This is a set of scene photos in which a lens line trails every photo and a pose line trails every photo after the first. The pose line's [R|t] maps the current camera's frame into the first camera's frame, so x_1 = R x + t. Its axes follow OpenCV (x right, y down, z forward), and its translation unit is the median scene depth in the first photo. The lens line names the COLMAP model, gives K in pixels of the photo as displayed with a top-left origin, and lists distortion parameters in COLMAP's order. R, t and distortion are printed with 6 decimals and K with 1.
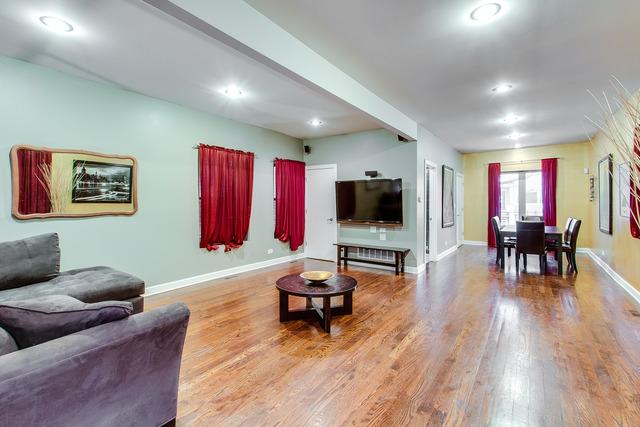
lens RADIAL K [[296.4, 0, 320.1], [0, 296.4, 206.5], [0, 0, 1]] dist [-0.000250, -0.001441]
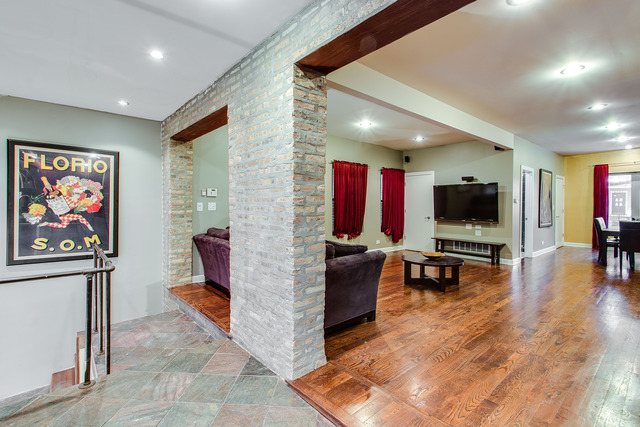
lens RADIAL K [[296.4, 0, 308.4], [0, 296.4, 209.2], [0, 0, 1]] dist [-0.000250, -0.001441]
pose [[0.962329, 0.008369, -0.271758, -0.114652], [-0.009014, 0.999959, -0.001126, 0.016295], [0.271737, 0.003533, 0.962365, -0.297055]]
